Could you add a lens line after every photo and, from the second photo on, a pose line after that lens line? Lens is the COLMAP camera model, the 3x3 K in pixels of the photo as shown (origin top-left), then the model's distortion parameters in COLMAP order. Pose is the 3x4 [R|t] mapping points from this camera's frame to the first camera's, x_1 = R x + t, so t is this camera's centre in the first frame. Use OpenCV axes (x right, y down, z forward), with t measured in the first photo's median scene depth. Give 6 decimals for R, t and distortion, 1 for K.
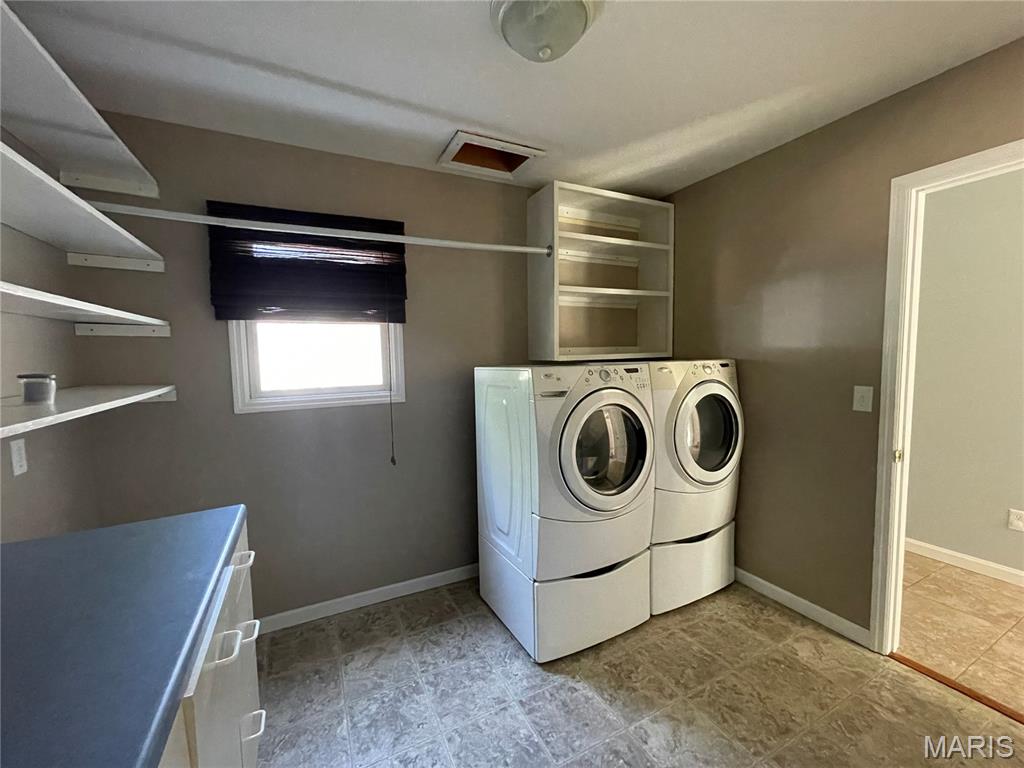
lens RADIAL K [[414.4, 0, 512.0], [0, 414.4, 384.0], [0, 0, 1]] dist [-0.001596, 0.000129]
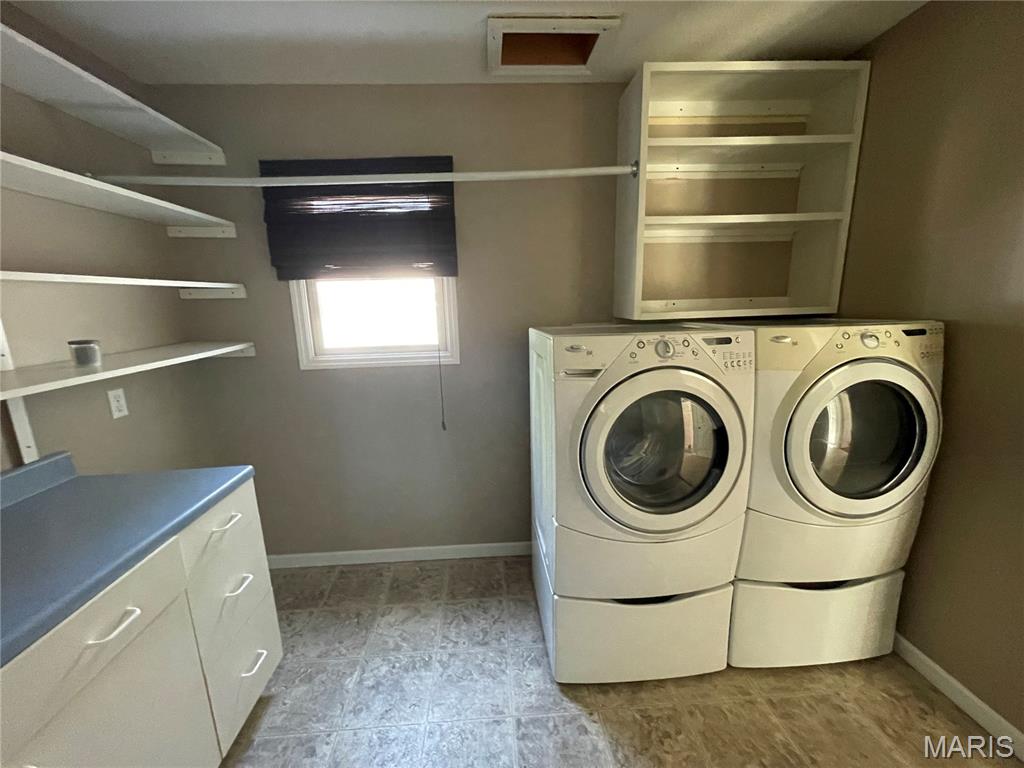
lens RADIAL K [[414.4, 0, 512.0], [0, 414.4, 384.0], [0, 0, 1]] dist [-0.001596, 0.000129]
pose [[0.915885, 0.074042, -0.394553, 0.239792], [-0.018877, 0.989700, 0.141906, -0.050347], [0.400996, -0.122521, 0.907849, 0.226494]]
